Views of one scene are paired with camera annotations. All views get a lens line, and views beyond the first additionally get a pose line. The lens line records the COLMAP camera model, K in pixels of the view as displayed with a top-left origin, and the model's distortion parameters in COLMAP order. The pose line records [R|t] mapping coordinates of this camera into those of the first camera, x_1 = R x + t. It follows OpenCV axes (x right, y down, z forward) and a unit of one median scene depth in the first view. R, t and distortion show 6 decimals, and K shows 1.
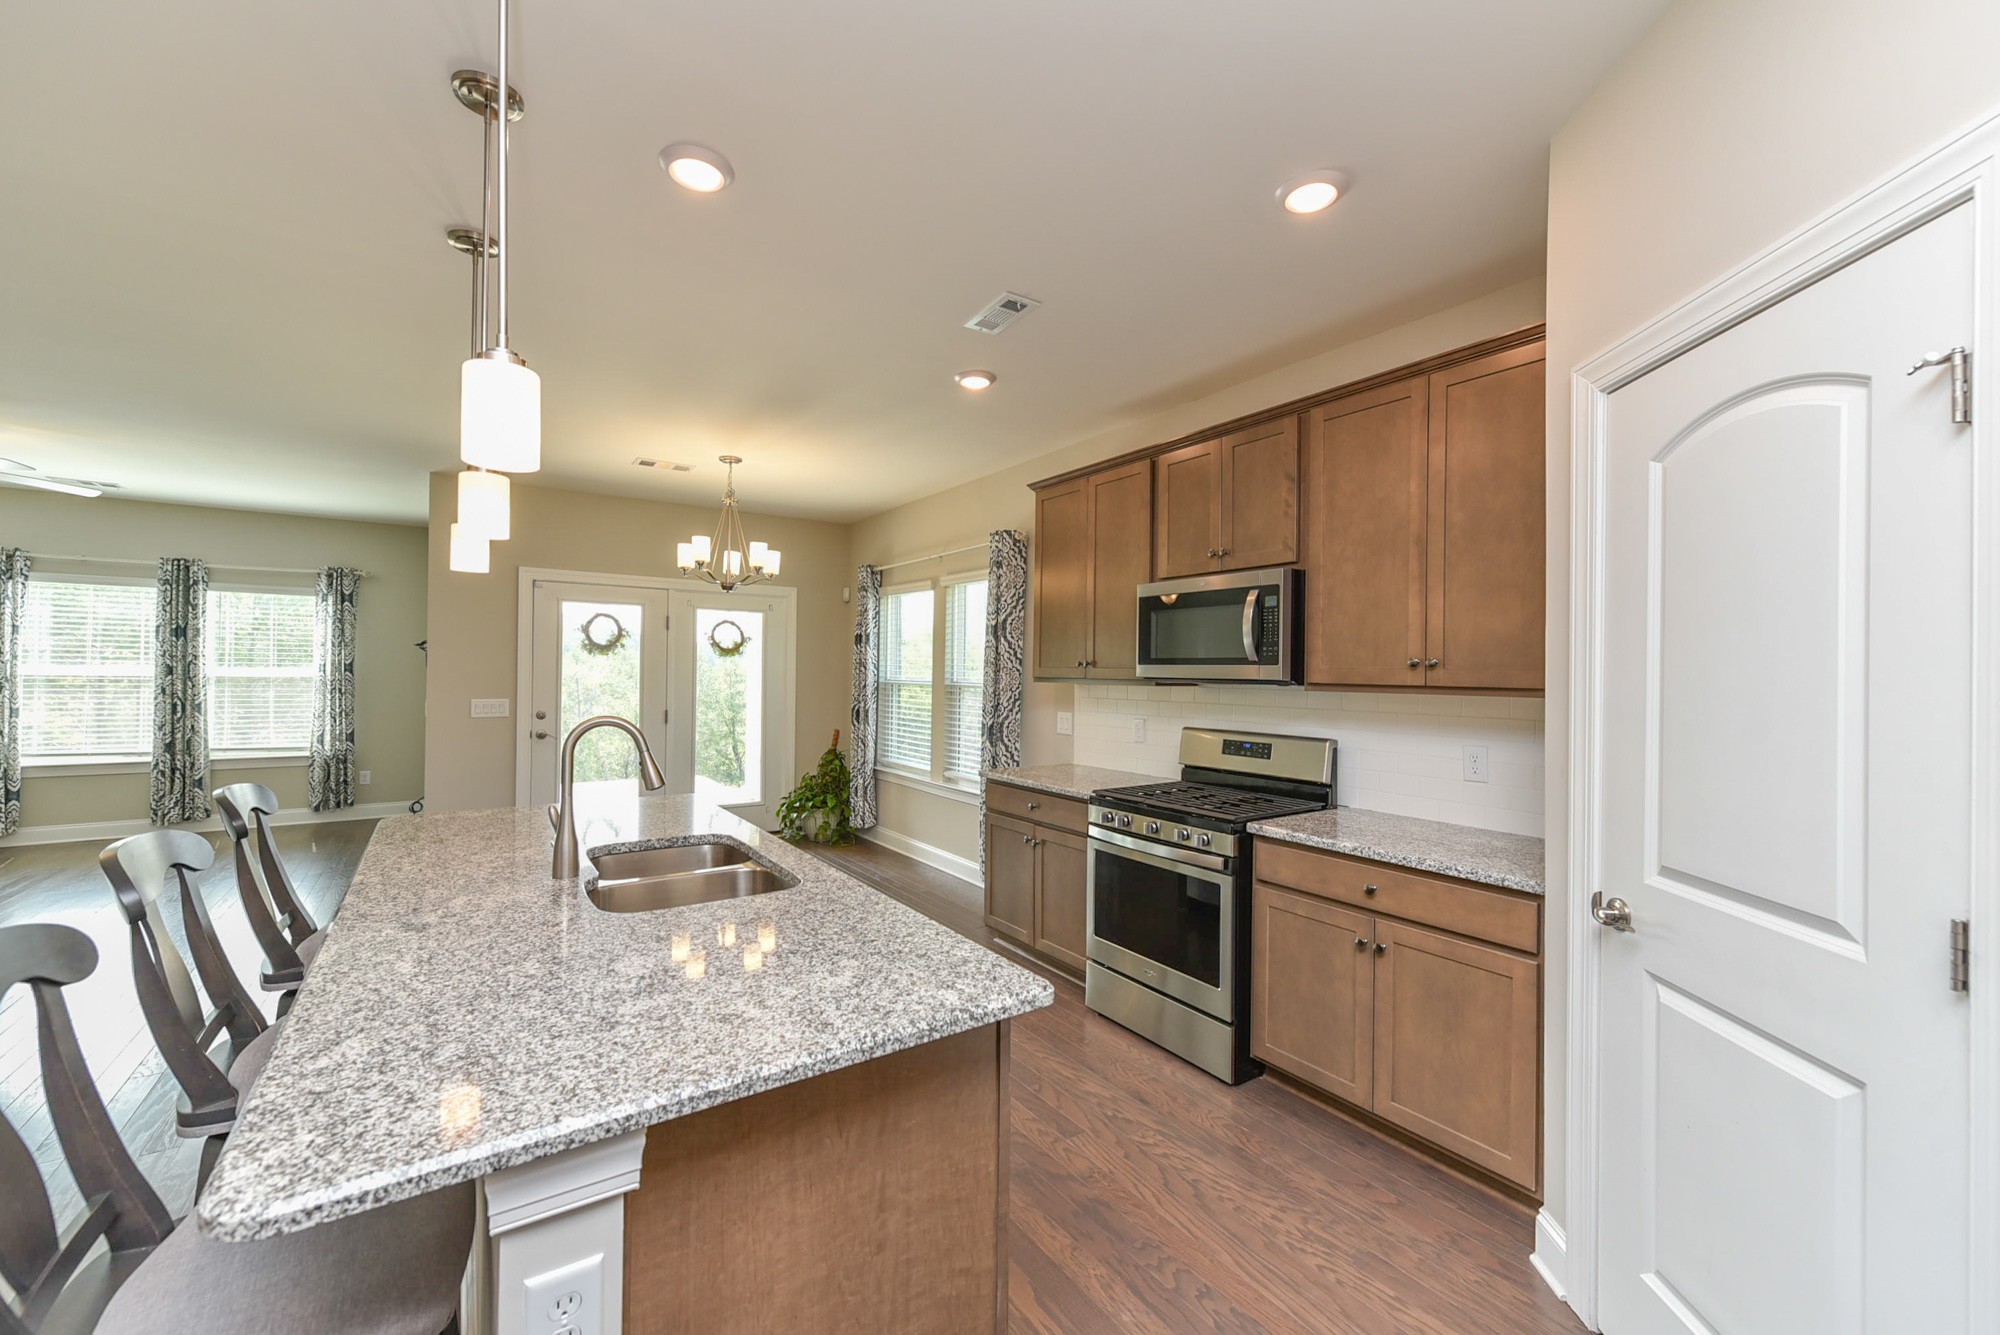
lens RADIAL K [[784.1, 0, 1000.0], [0, 784.1, 667.5], [0, 0, 1]] dist [-0.000687, -0.000060]
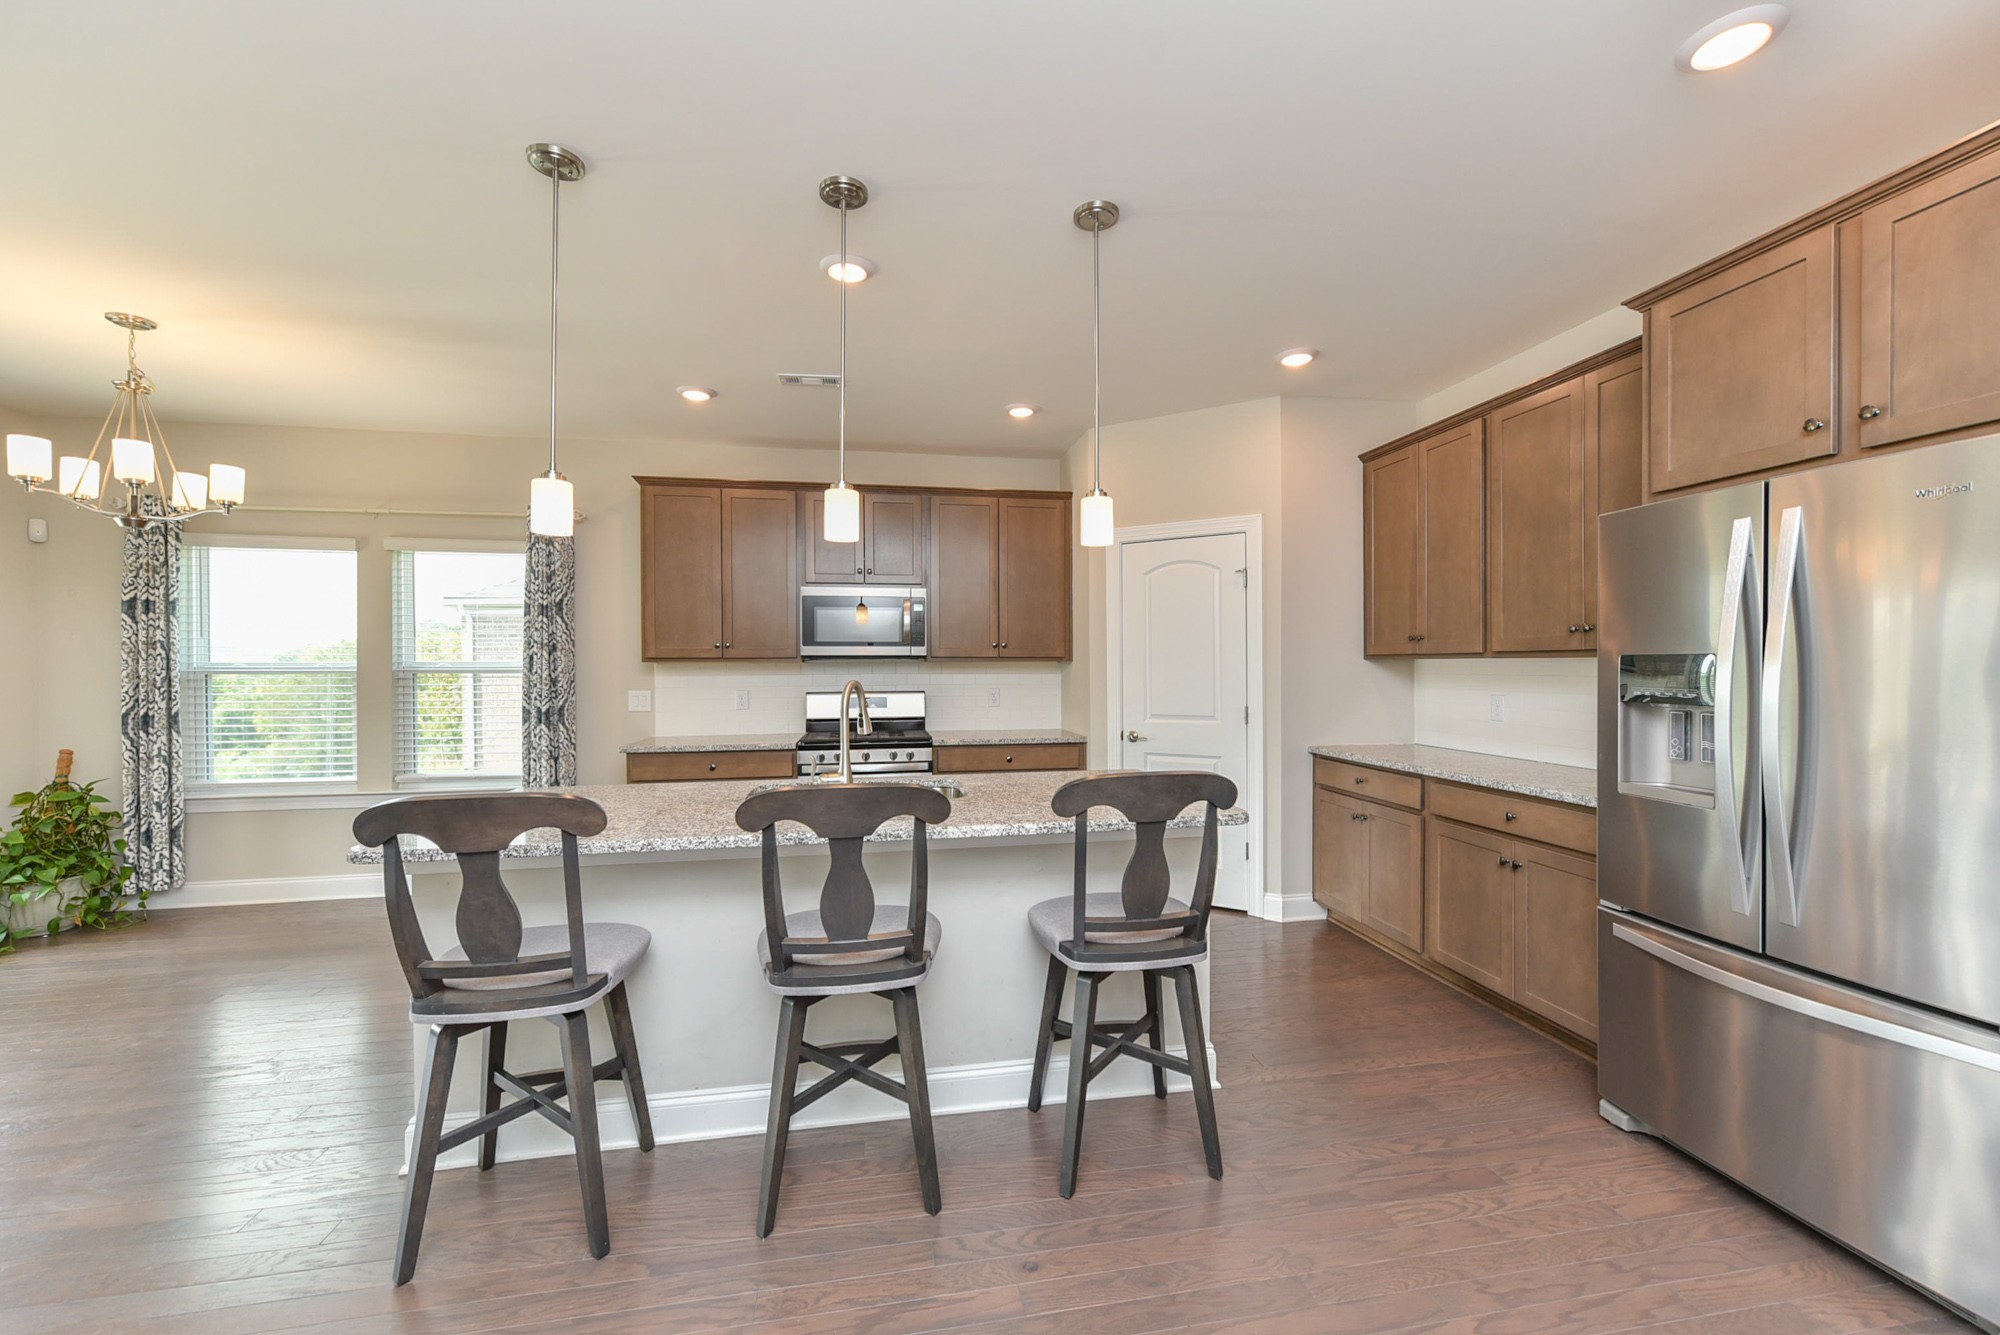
lens RADIAL K [[784.1, 0, 1000.0], [0, 784.1, 667.5], [0, 0, 1]] dist [-0.000687, -0.000060]
pose [[0.407299, -0.022663, 0.913014, -0.718019], [0.002313, 0.999714, 0.023784, 0.001510], [-0.913292, -0.007575, 0.407235, 0.113879]]
